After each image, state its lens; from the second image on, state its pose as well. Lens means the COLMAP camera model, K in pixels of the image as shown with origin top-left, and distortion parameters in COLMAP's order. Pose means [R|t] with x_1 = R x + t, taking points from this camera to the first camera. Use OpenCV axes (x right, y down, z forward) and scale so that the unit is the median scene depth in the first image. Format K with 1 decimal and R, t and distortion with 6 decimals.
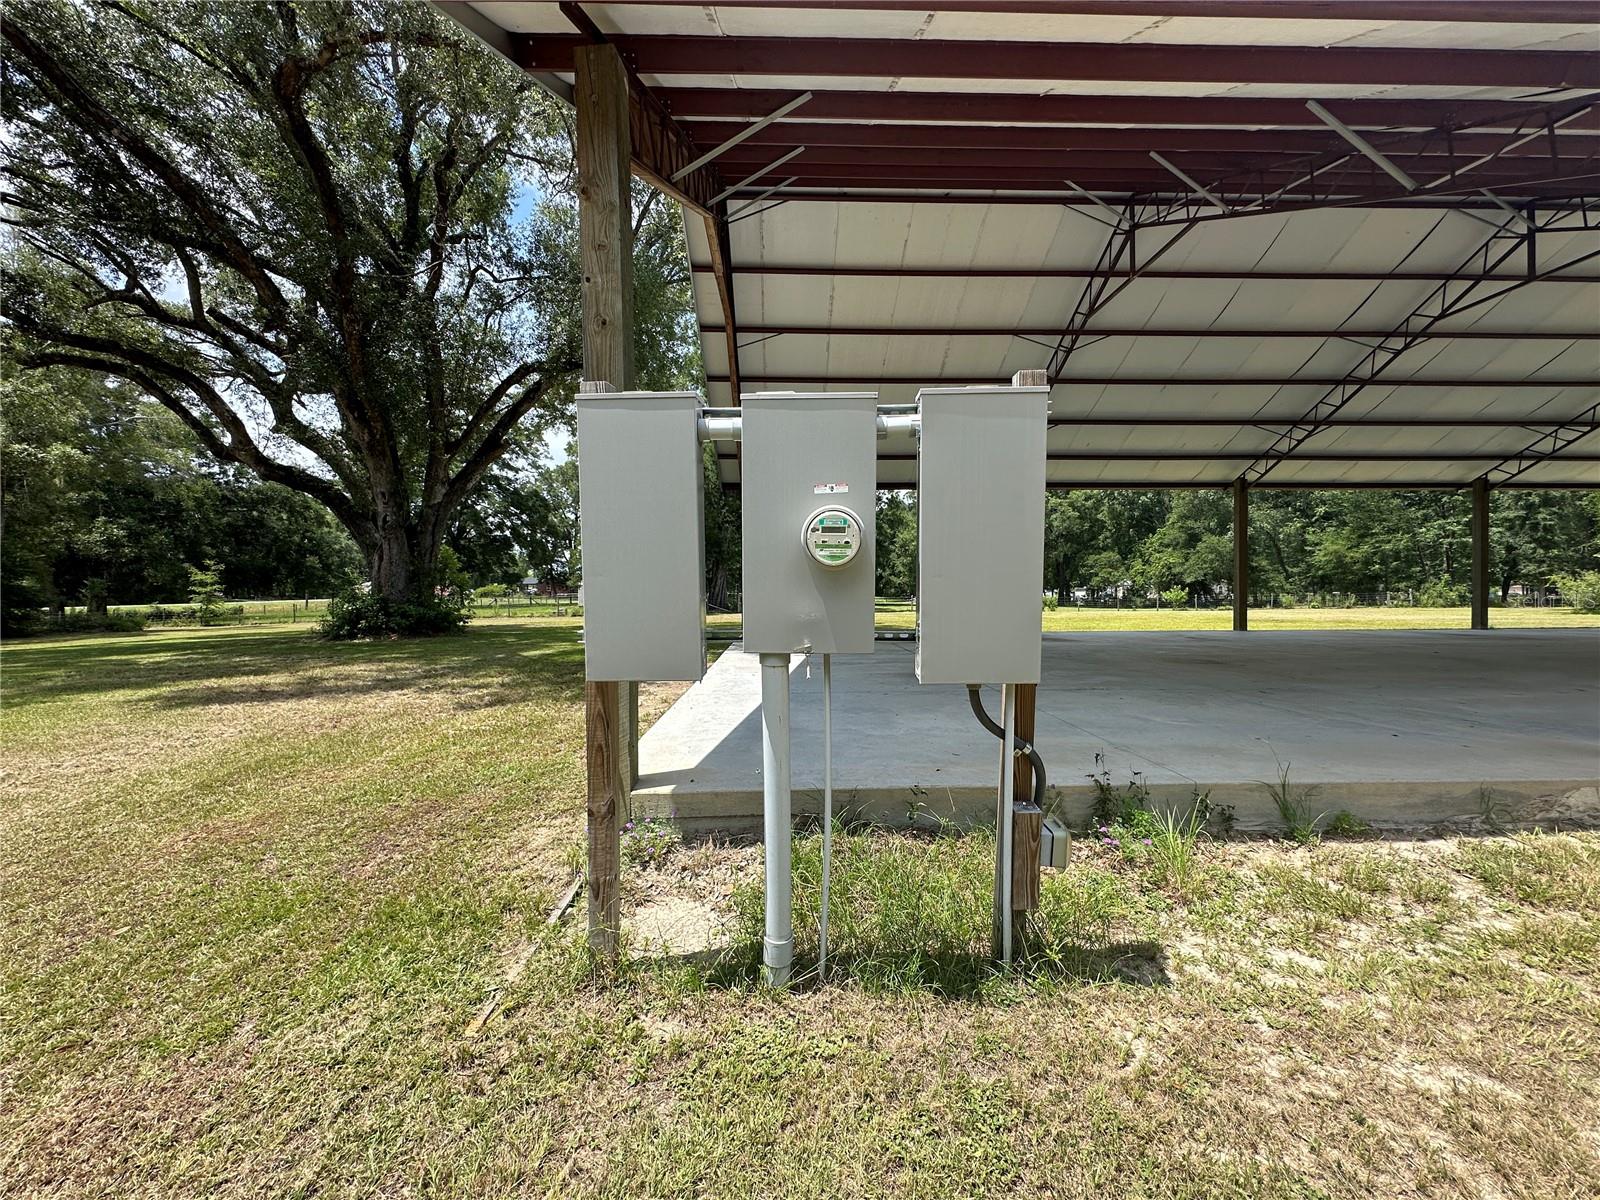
lens RADIAL K [[659.9, 0, 801.1], [0, 659.9, 676.1], [0, 0, 1]] dist [0.000571, 0.000019]
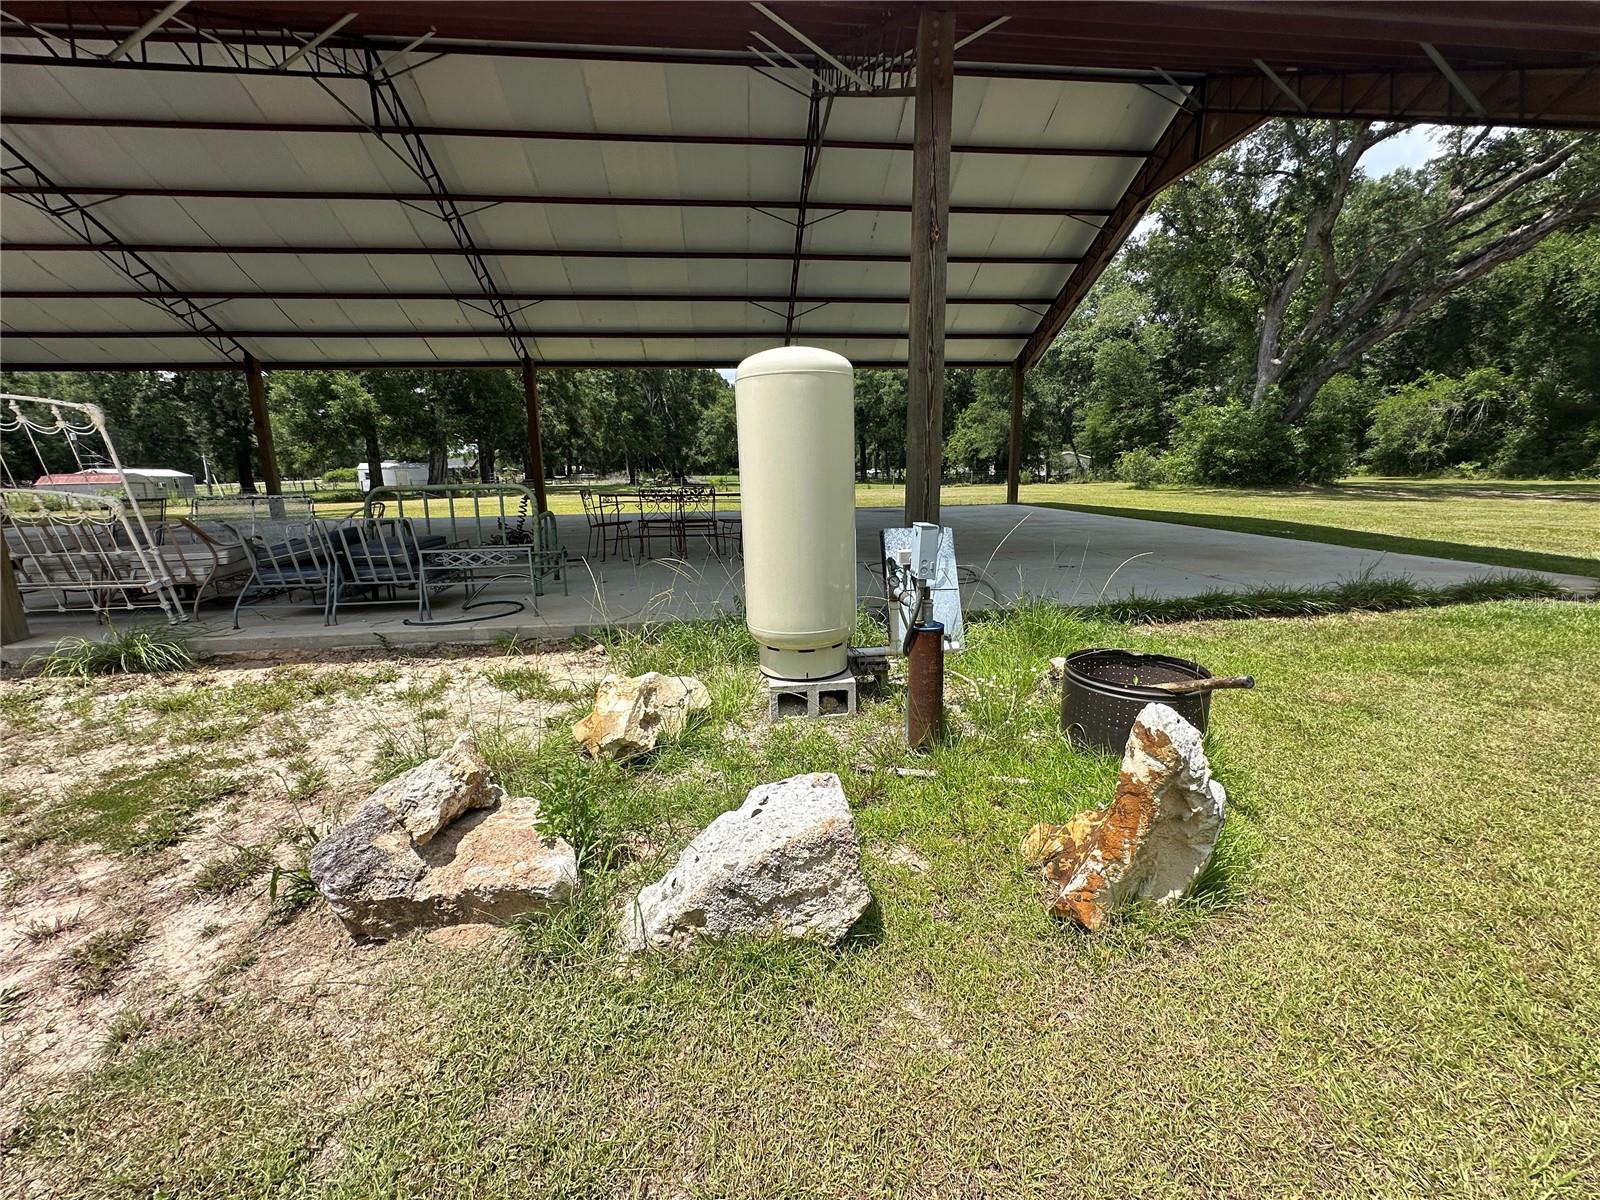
lens RADIAL K [[630.2, 0, 800.9], [0, 630.2, 594.4], [0, 0, 1]] dist [0.001127, 0.000153]
pose [[0.997662, -0.024962, 0.063617, 0.327598], [0.020350, 0.997186, 0.072150, -0.004498], [-0.065239, -0.070687, 0.995363, 0.012695]]
